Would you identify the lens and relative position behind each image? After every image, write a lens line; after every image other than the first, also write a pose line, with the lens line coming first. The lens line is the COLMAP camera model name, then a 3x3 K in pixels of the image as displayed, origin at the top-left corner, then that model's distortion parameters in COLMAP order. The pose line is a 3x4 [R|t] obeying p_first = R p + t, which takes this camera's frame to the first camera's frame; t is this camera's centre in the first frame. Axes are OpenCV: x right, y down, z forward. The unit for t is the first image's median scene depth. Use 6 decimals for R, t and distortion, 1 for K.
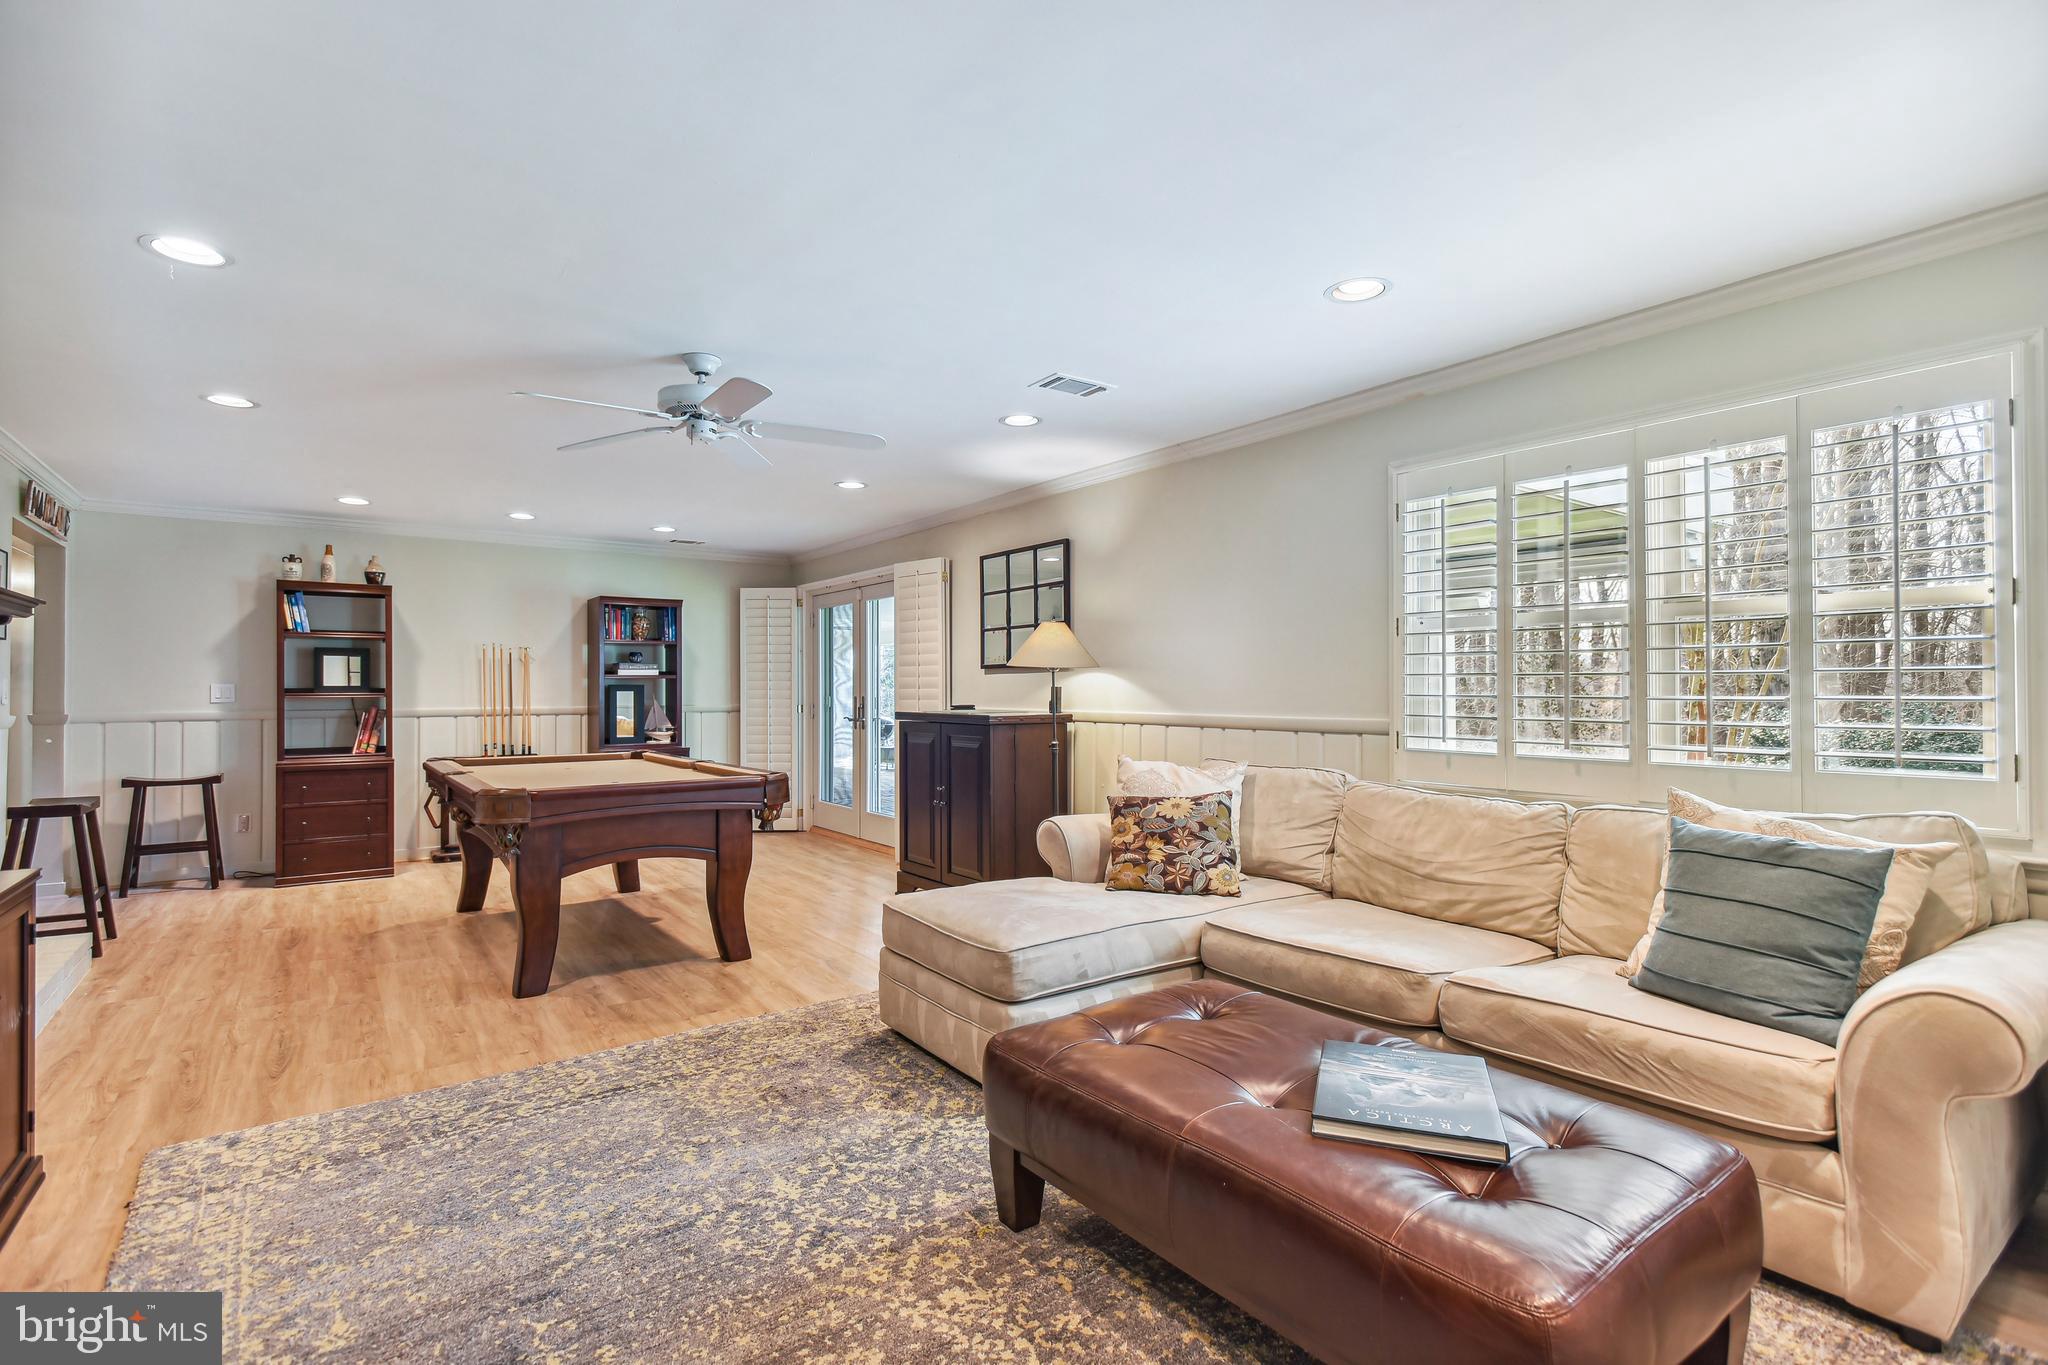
lens RADIAL K [[970.7, 0, 1020.7], [0, 970.7, 679.0], [0, 0, 1]] dist [-0.003233, 0.001179]
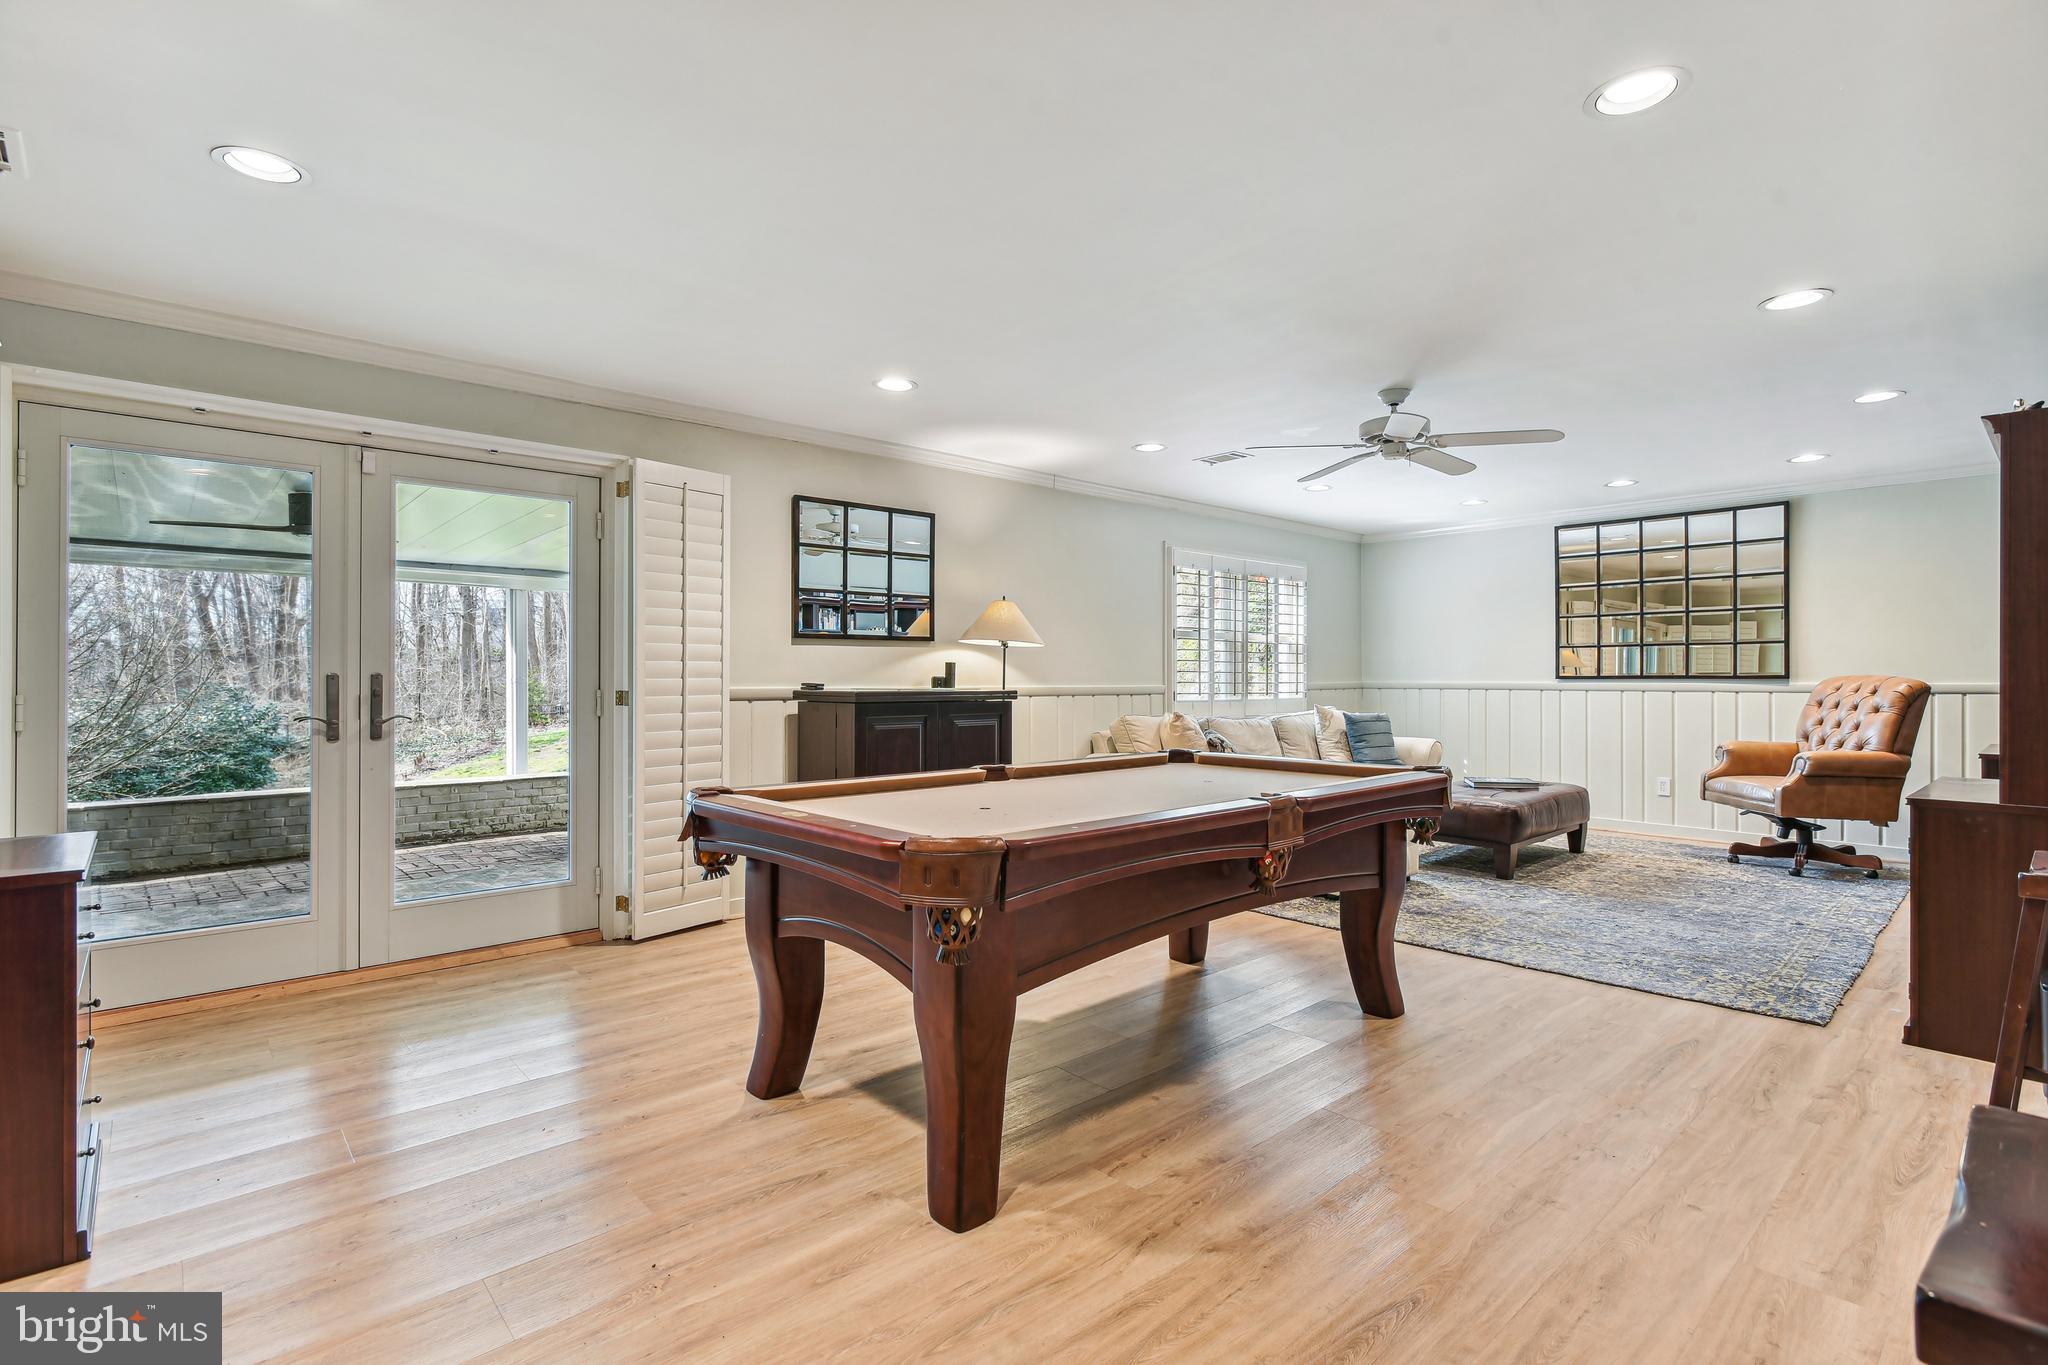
lens RADIAL K [[970.7, 0, 1037.9], [0, 970.7, 680.4], [0, 0, 1]] dist [-0.003233, 0.001179]
pose [[-0.118157, 0.001041, 0.992994, -1.526332], [-0.006308, 0.999978, -0.001799, 0.042141], [-0.992975, -0.006476, -0.118148, 1.627278]]
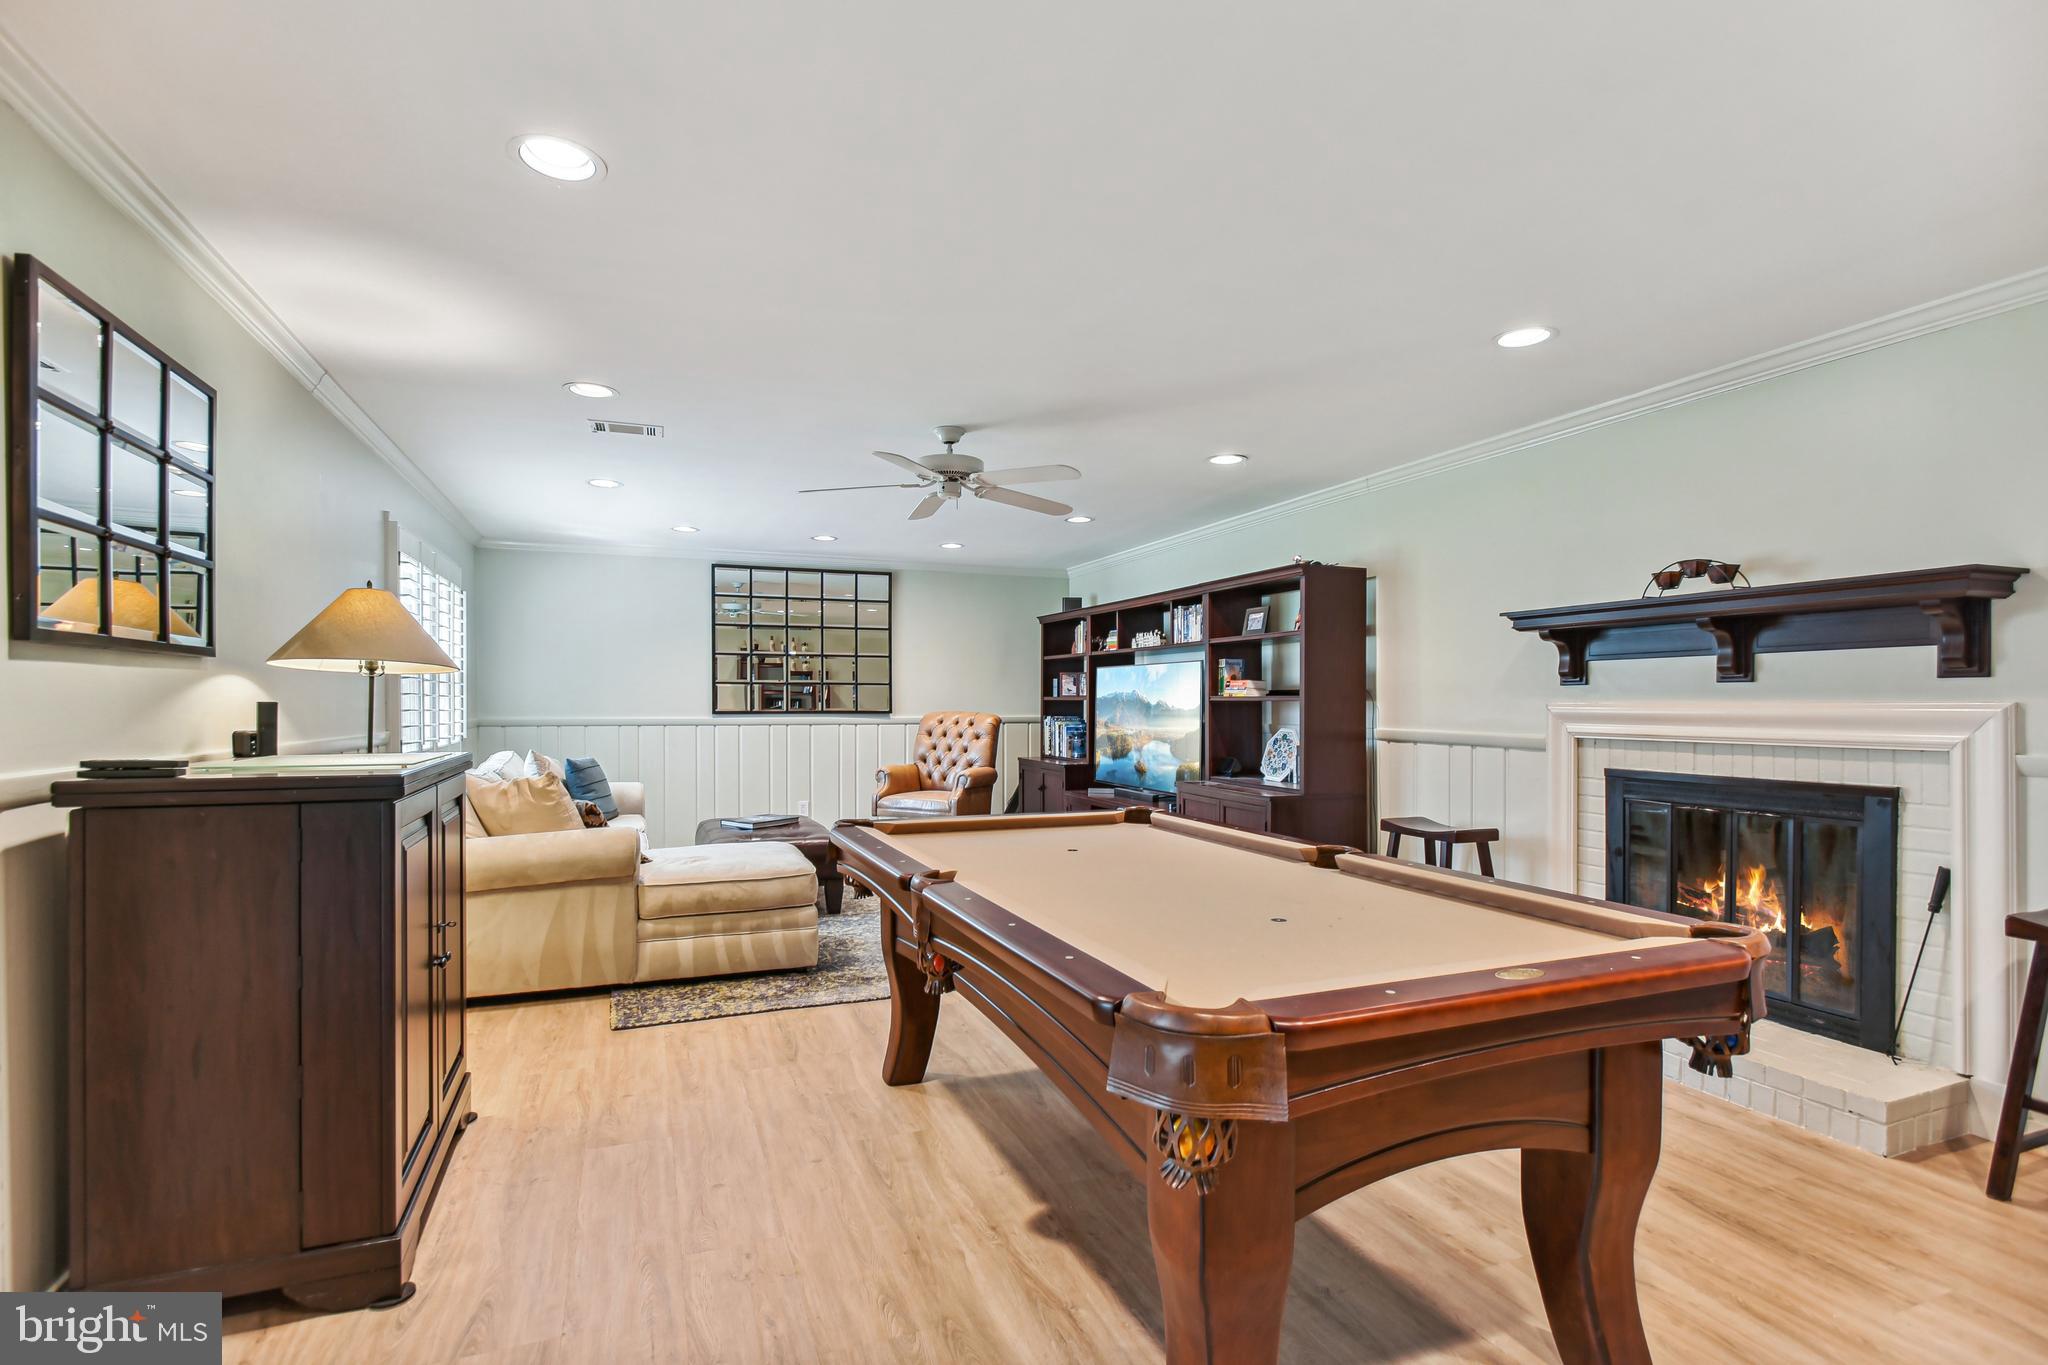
lens RADIAL K [[970.7, 0, 1038.5], [0, 970.7, 700.4], [0, 0, 1]] dist [-0.003233, 0.001179]
pose [[-0.970517, 0.000309, 0.241034, -0.730448], [-0.002157, 0.999948, -0.009968, 0.016171], [-0.241025, -0.010194, -0.970465, 2.191637]]
